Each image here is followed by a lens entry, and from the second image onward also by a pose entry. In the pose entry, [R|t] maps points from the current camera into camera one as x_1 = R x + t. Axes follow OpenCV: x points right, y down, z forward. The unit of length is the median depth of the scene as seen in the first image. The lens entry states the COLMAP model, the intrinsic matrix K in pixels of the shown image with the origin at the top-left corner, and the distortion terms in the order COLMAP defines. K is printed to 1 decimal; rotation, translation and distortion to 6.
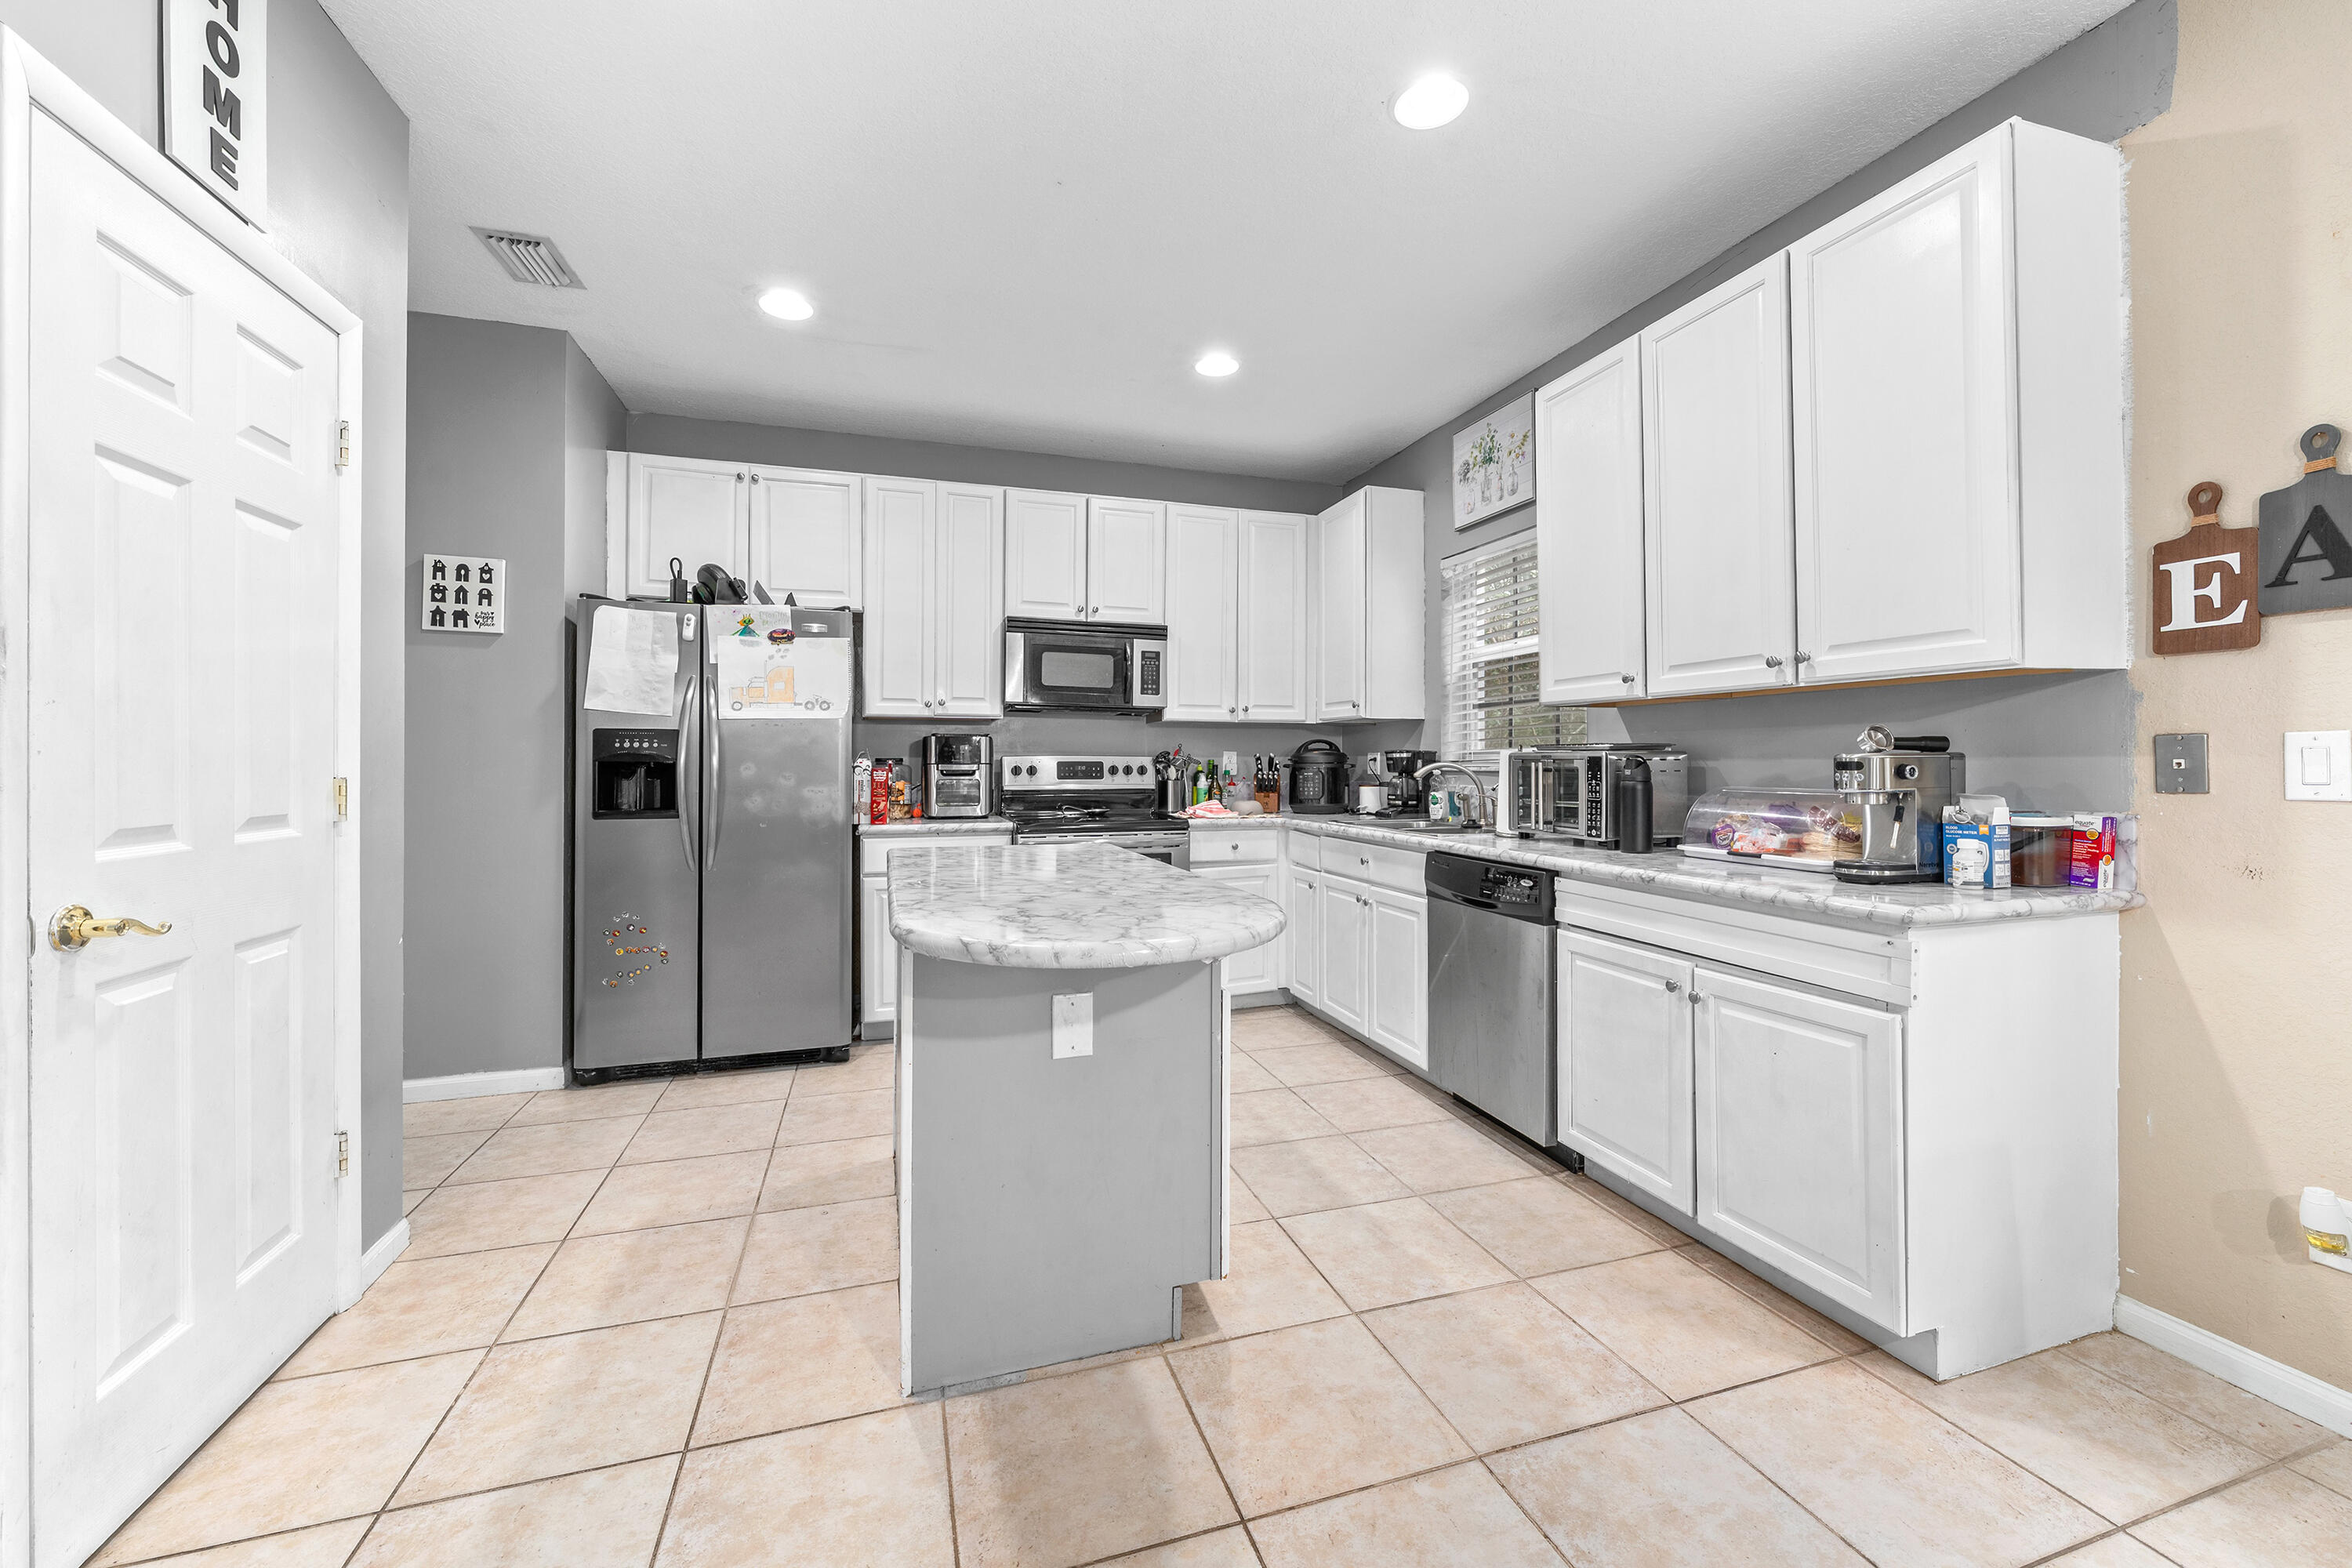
lens RADIAL K [[934.8, 0, 1181.2], [0, 934.8, 764.3], [0, 0, 1]] dist [-0.003531, -0.000449]
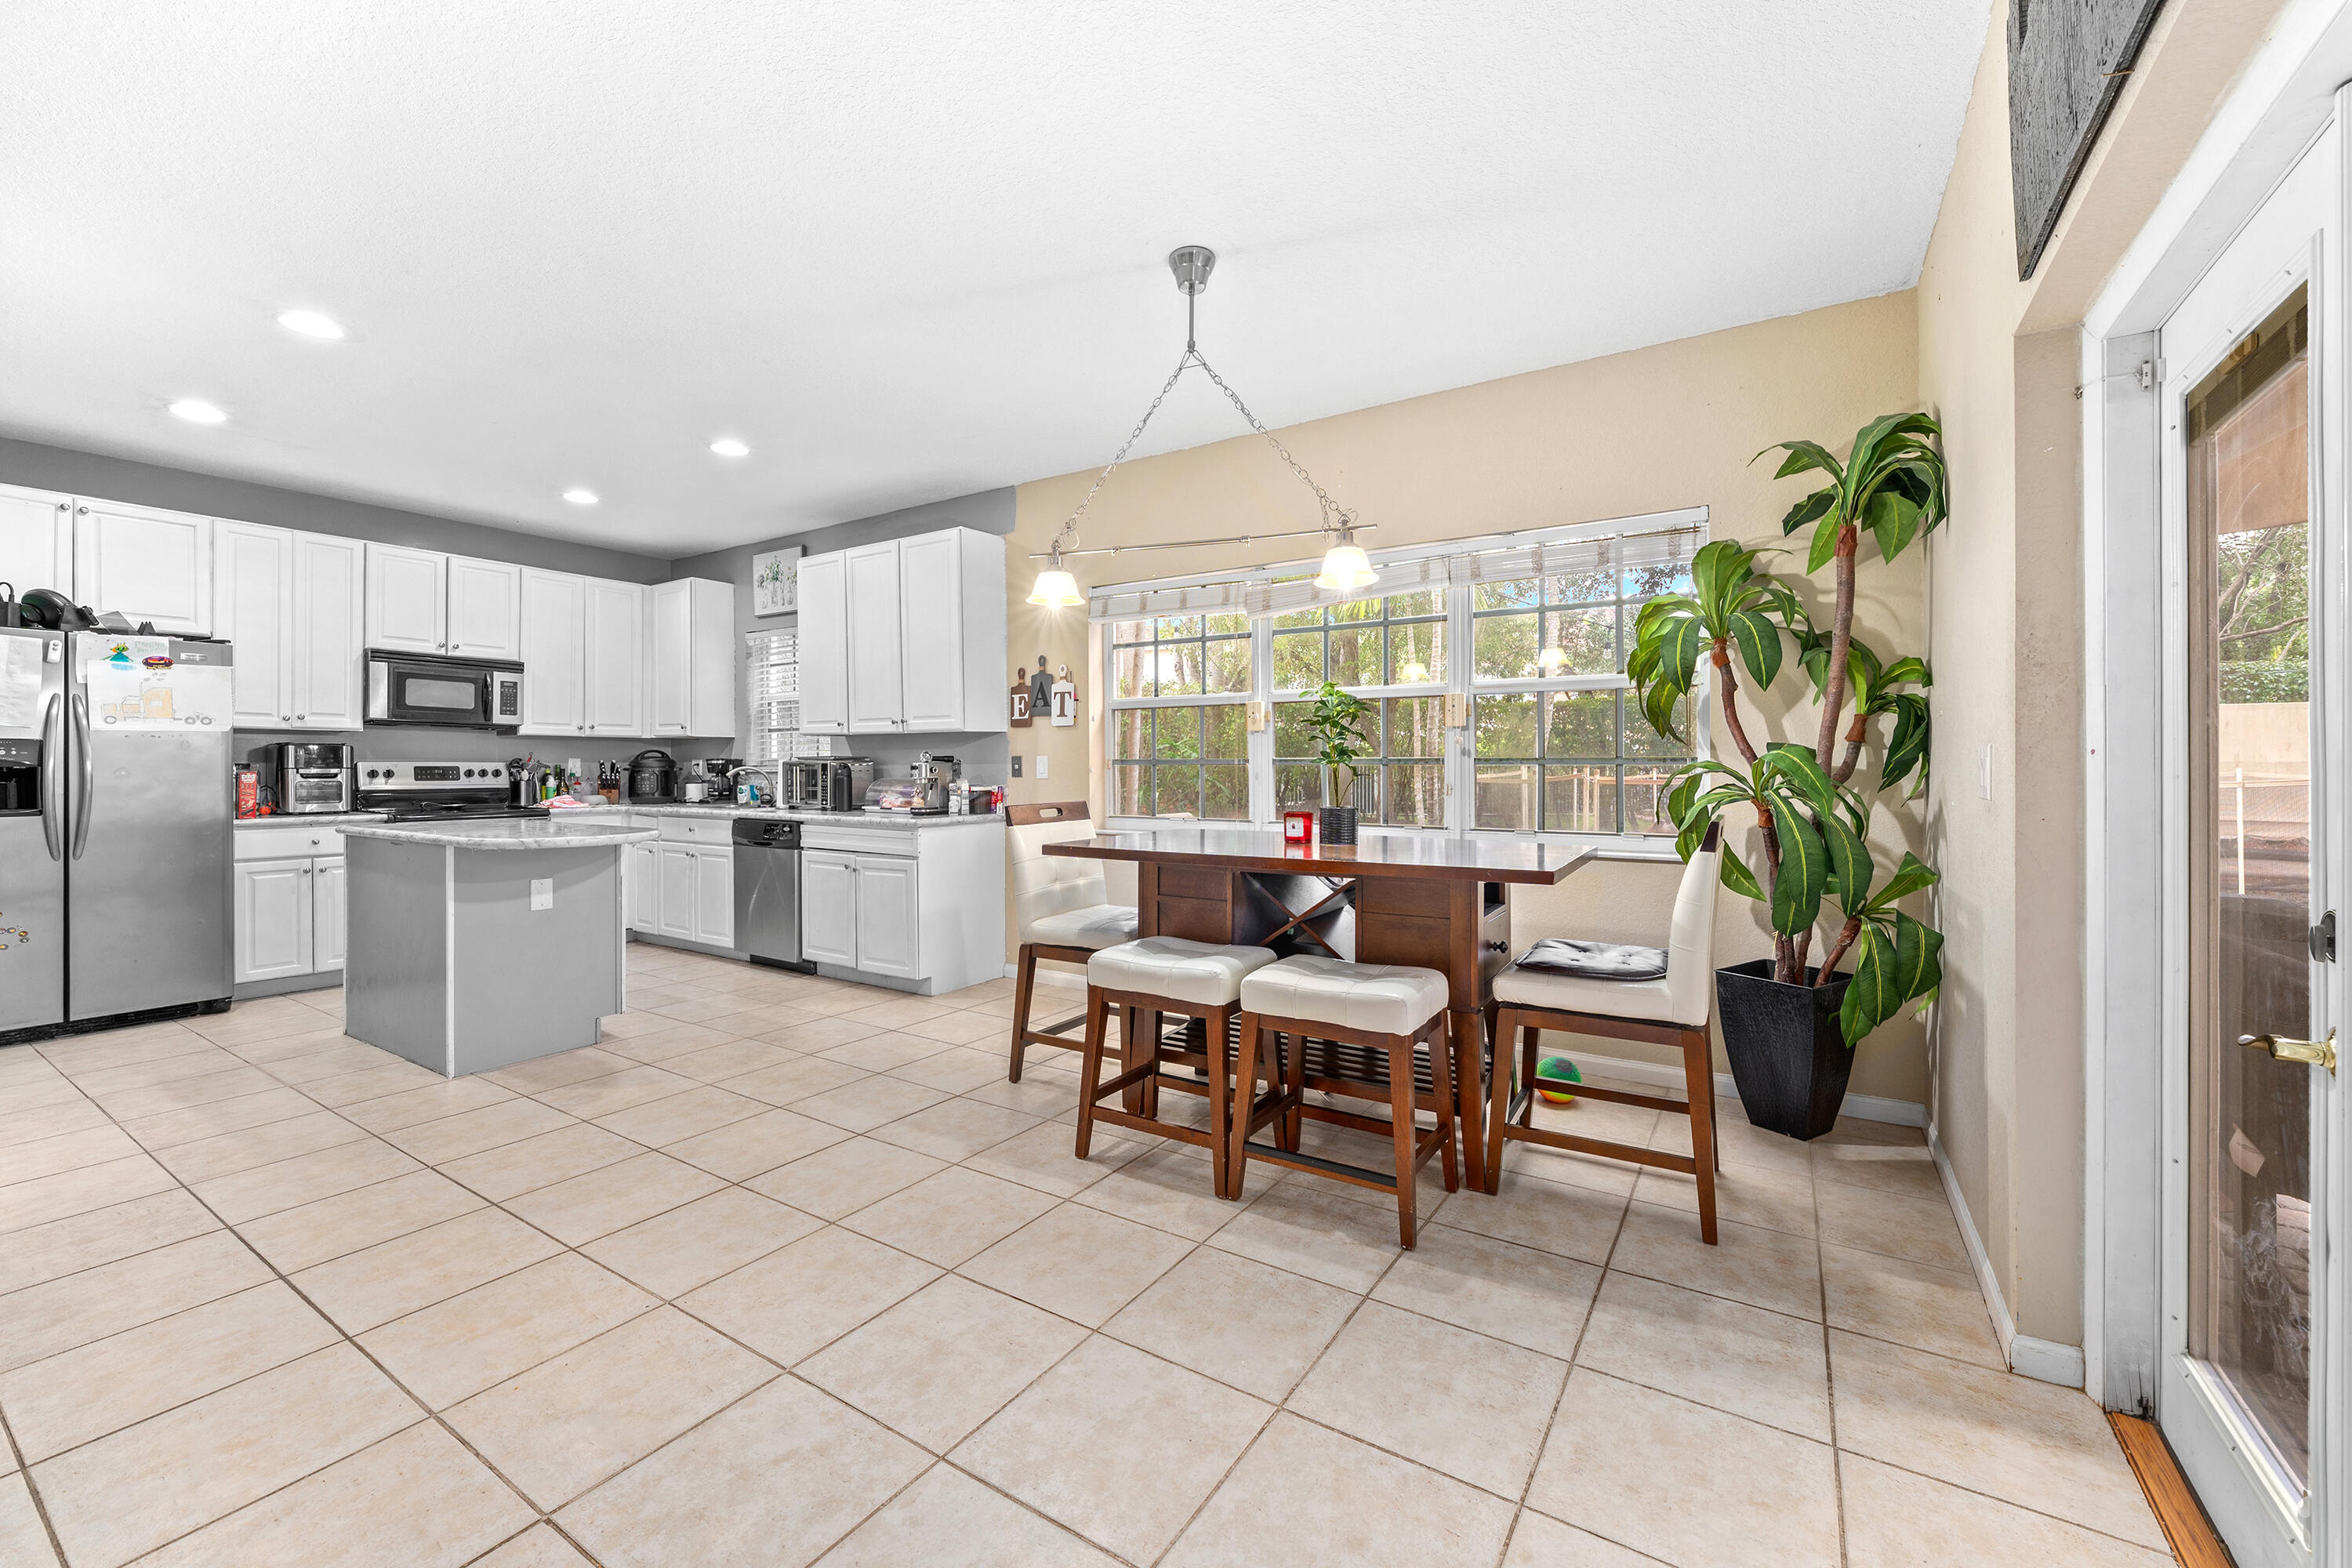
lens RADIAL K [[934.8, 0, 1179.2], [0, 934.8, 769.5], [0, 0, 1]] dist [-0.003531, -0.000449]
pose [[0.774905, -0.003863, 0.632066, -0.144320], [0.002574, 0.999992, 0.002955, 0.000344], [-0.632073, -0.000662, 0.774909, -0.658407]]
